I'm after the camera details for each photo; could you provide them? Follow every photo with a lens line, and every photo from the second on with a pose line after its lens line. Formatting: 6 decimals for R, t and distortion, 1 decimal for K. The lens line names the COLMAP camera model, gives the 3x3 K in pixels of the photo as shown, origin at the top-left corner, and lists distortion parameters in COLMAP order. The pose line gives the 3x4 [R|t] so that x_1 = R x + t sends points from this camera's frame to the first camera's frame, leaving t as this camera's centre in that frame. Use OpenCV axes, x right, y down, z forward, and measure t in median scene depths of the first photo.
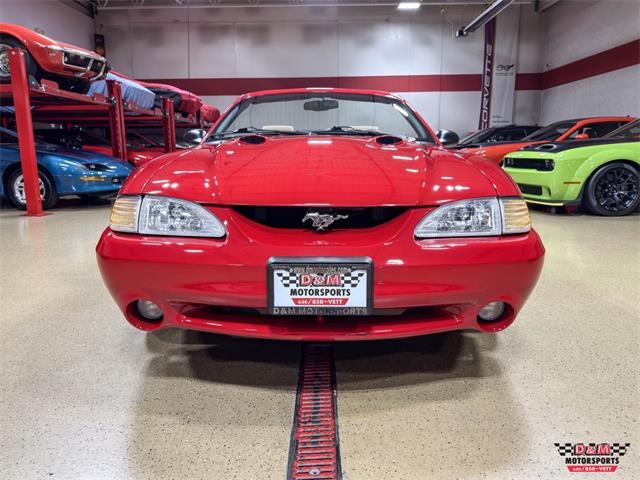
lens RADIAL K [[461.7, 0, 322.8], [0, 461.7, 230.3], [0, 0, 1]] dist [0.008297, -0.007196]
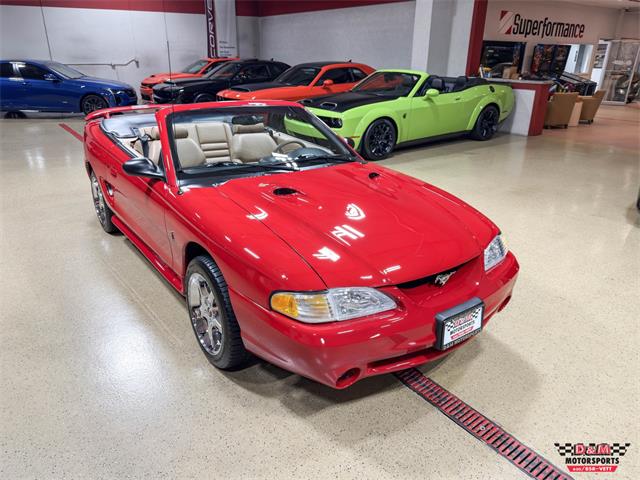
lens RADIAL K [[454.2, 0, 322.5], [0, 454.2, 239.4], [0, 0, 1]] dist [0.032731, -0.050272]
pose [[0.804893, -0.207051, 0.556127, -0.906257], [0.084552, 0.967609, 0.237875, -0.431103], [-0.587366, -0.144442, 0.796328, 0.059544]]
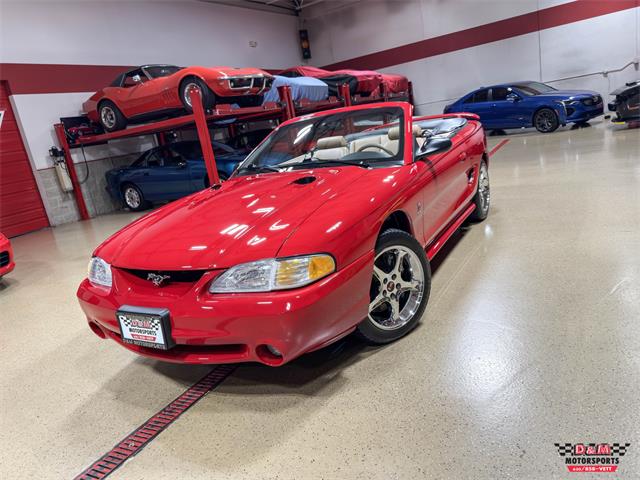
lens RADIAL K [[452.5, 0, 315.8], [0, 452.5, 238.3], [0, 0, 1]] dist [0.034241, -0.048983]
pose [[0.859258, -0.018247, -0.511217, 0.934134], [0.077867, 0.992383, 0.095458, -0.198311], [0.505582, -0.121830, 0.854134, 0.045863]]
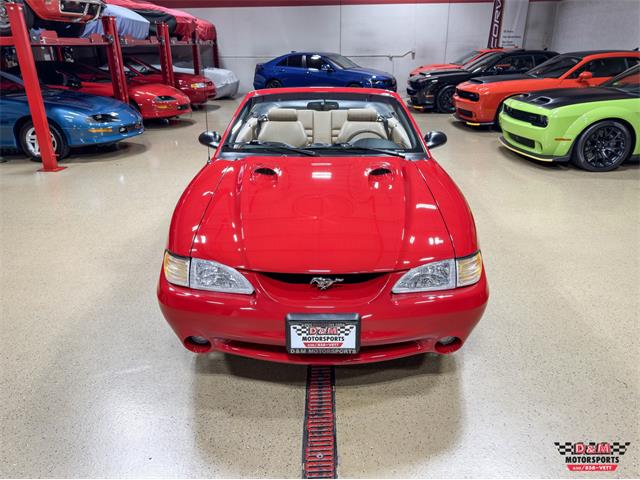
lens RADIAL K [[472.8, 0, 325.4], [0, 472.8, 227.9], [0, 0, 1]] dist [0.009467, -0.003658]
pose [[0.999997, -0.001764, 0.001461, -0.000170], [0.001448, 0.981081, 0.193593, -0.368160], [-0.001775, -0.193591, 0.981081, -0.282960]]
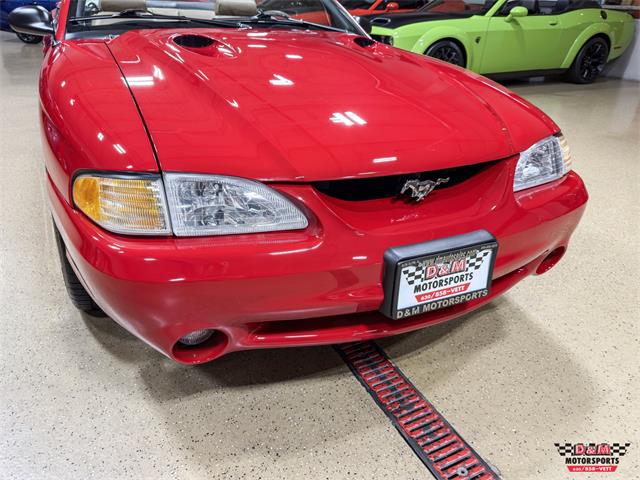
lens RADIAL K [[473.1, 0, 311.4], [0, 473.1, 244.6], [0, 0, 1]] dist [-0.001428, -0.002564]
pose [[0.902946, -0.166141, 0.396340, -0.410415], [0.040820, 0.951236, 0.305750, -0.149368], [-0.427811, -0.259897, 0.865697, 0.291941]]
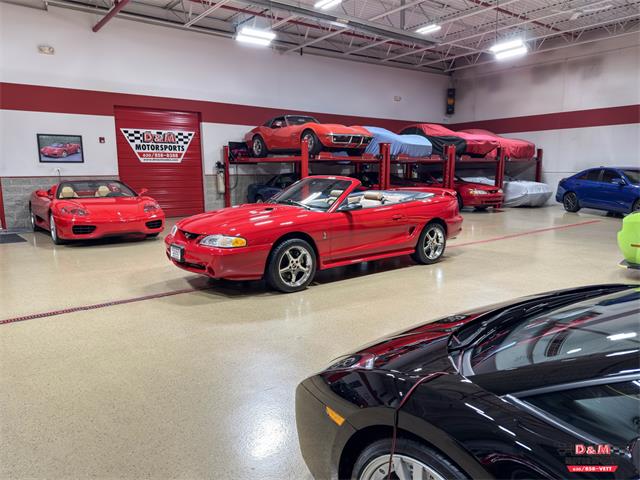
lens RADIAL K [[460.2, 0, 320.2], [0, 460.2, 239.1], [0, 0, 1]] dist [0.132582, -0.248949]
pose [[0.632538, 0.112857, -0.766263, 2.754923], [-0.130763, 0.990686, 0.037968, -0.214894], [0.763412, 0.076182, 0.641404, -0.413954]]
